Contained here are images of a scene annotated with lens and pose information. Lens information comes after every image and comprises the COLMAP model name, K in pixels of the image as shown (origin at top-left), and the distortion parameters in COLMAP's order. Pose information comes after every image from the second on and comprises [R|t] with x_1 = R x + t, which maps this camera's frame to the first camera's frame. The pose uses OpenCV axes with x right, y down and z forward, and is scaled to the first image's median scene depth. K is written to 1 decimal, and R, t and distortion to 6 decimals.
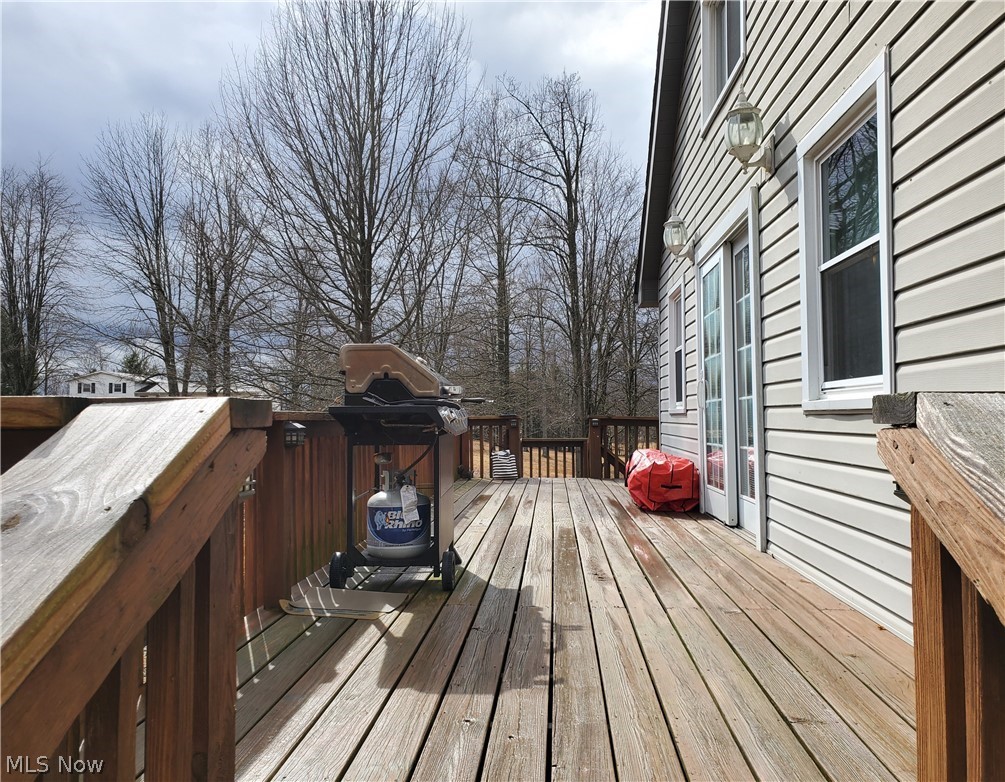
lens RADIAL K [[731.9, 0, 502.5], [0, 731.9, 391.0], [0, 0, 1]] dist [0.005473, -0.000047]
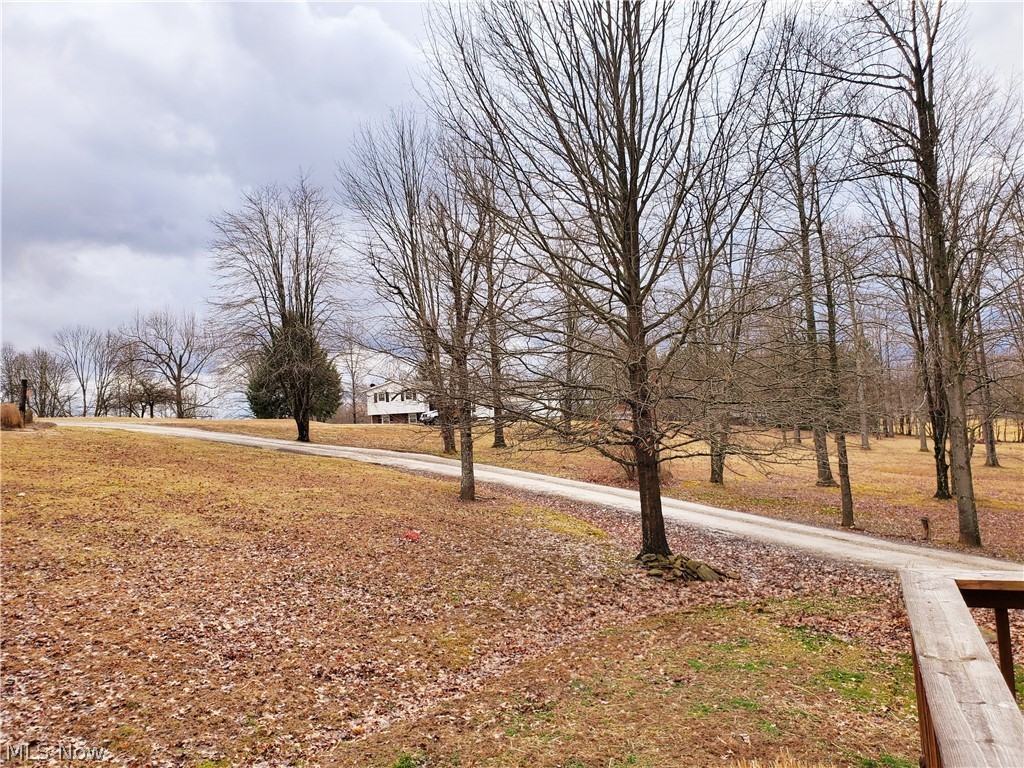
lens RADIAL K [[797.7, 0, 516.8], [0, 797.7, 388.1], [0, 0, 1]] dist [-0.000670, 0.038024]
pose [[0.941853, -0.049353, -0.332382, -0.036256], [0.049788, 0.998734, -0.007214, -0.013943], [0.332317, -0.009755, 0.943117, 0.208401]]
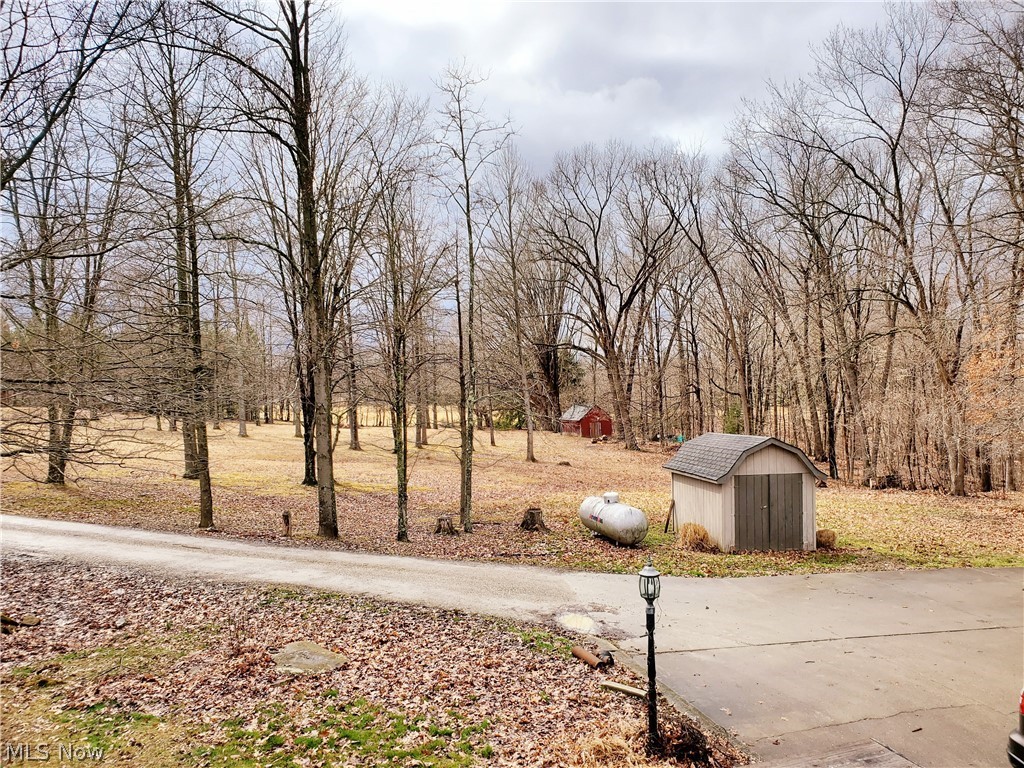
lens RADIAL K [[797.7, 0, 516.8], [0, 797.7, 388.1], [0, 0, 1]] dist [-0.000670, 0.038024]
pose [[0.924136, -0.019941, 0.381543, -0.001558], [0.008217, 0.999443, 0.032332, -0.005335], [-0.381975, -0.026743, 0.923785, 0.359991]]
